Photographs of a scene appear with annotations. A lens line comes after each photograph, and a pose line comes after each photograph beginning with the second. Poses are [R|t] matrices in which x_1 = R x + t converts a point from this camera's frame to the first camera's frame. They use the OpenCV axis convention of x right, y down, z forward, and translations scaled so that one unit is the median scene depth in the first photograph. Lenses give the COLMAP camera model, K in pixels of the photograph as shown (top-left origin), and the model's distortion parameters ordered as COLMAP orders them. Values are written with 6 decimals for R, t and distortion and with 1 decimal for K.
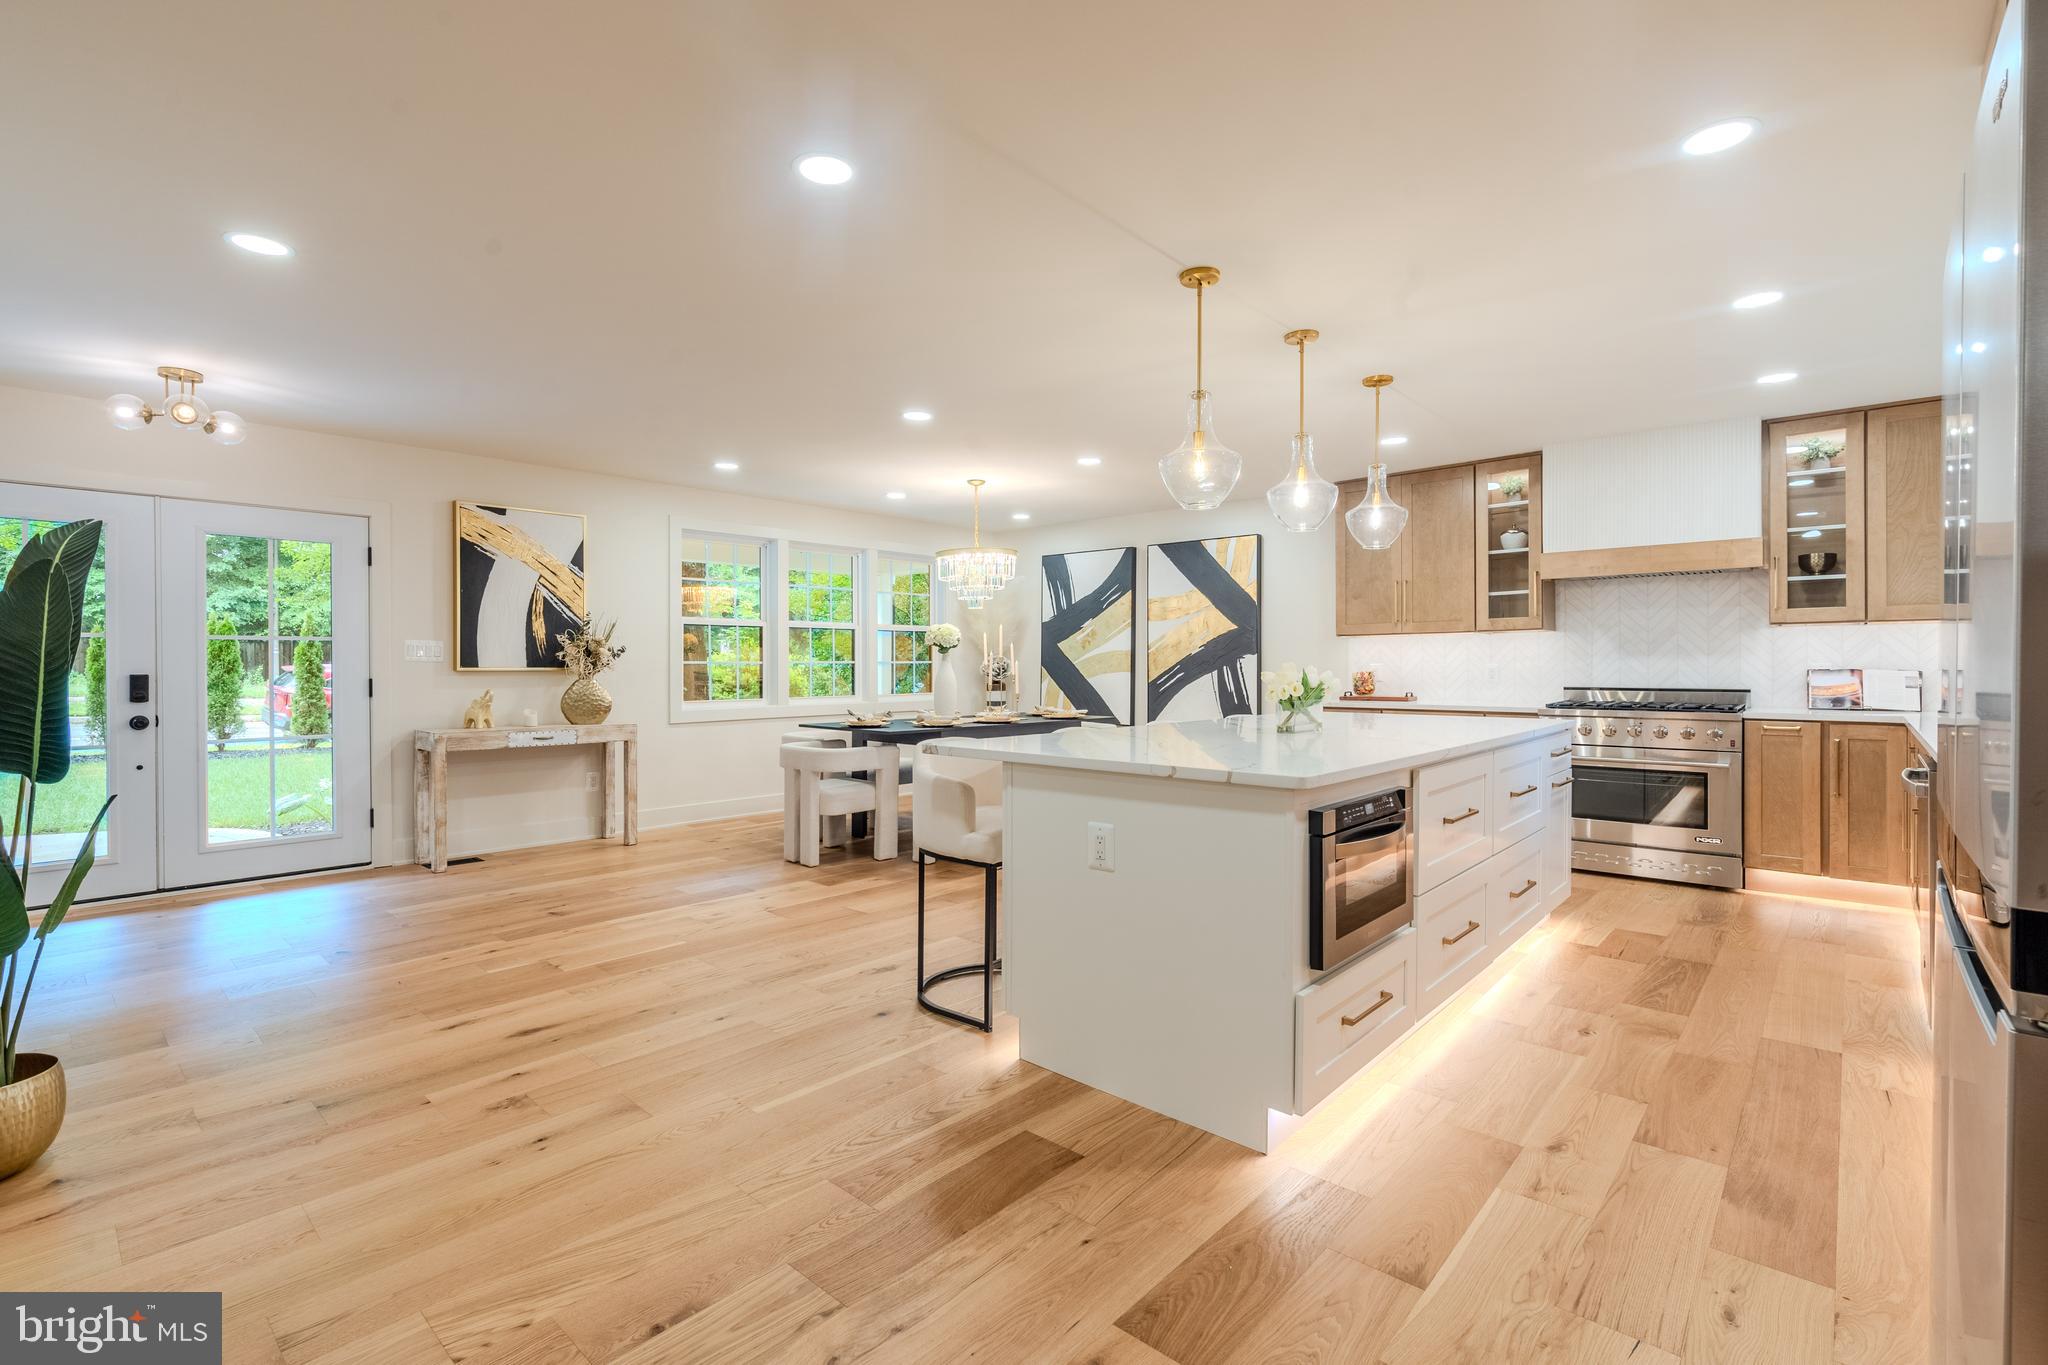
lens RADIAL K [[905.7, 0, 1049.2], [0, 905.7, 673.1], [0, 0, 1]] dist [-0.002463, 0.000137]
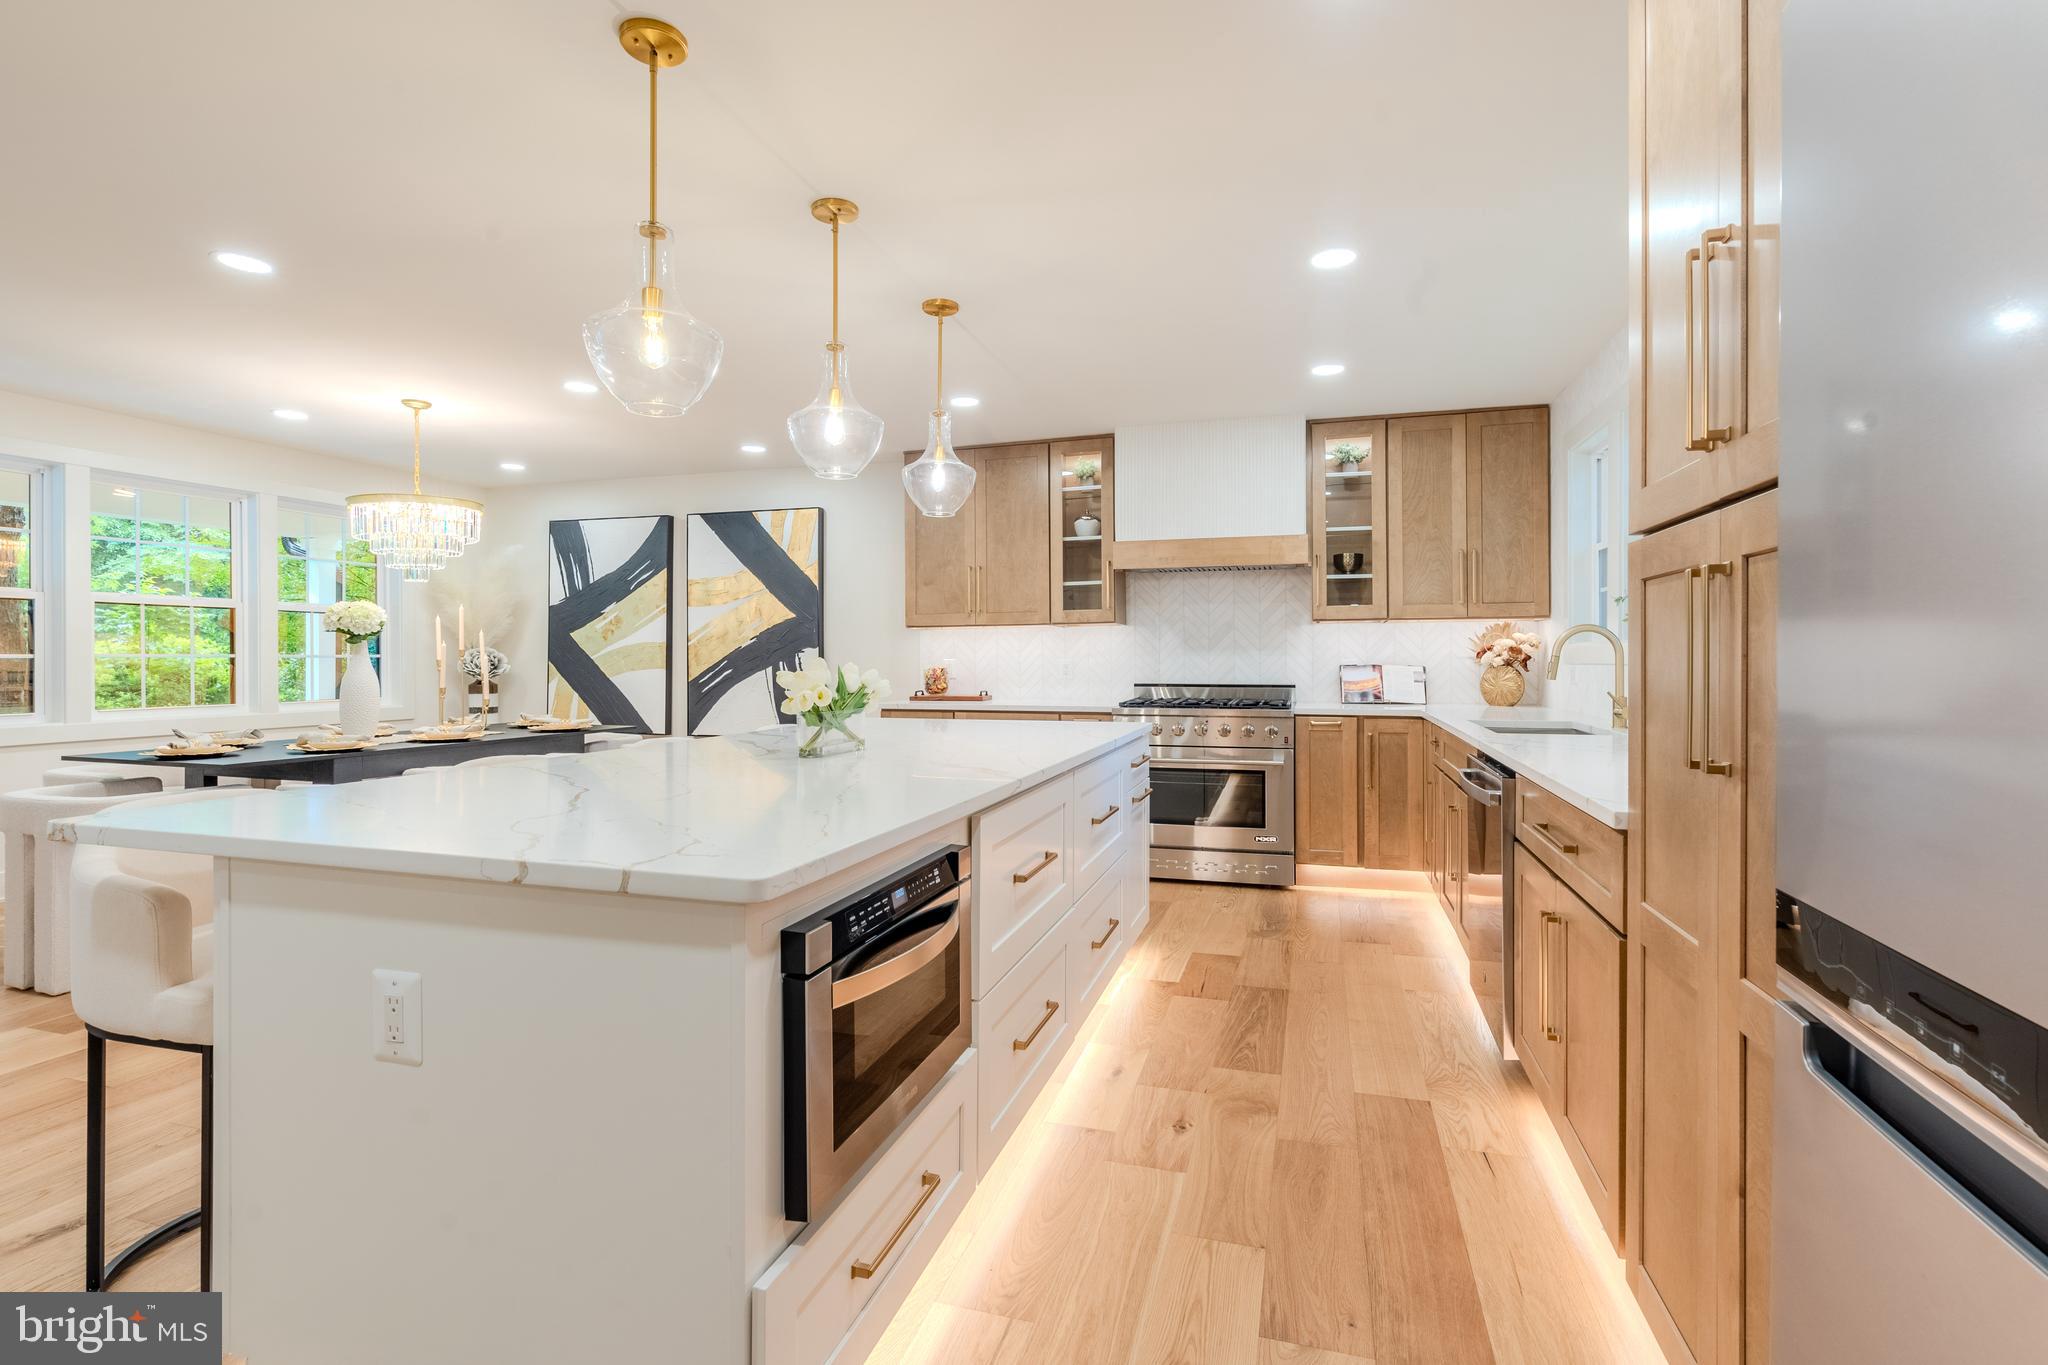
lens RADIAL K [[918.2, 0, 1040.0], [0, 918.2, 665.2], [0, 0, 1]] dist [-0.001265, 0.000062]
pose [[0.908697, -0.001889, 0.417451, 0.087620], [0.003125, 0.999993, -0.002279, -0.002706], [-0.417444, 0.003376, 0.908696, 0.191291]]
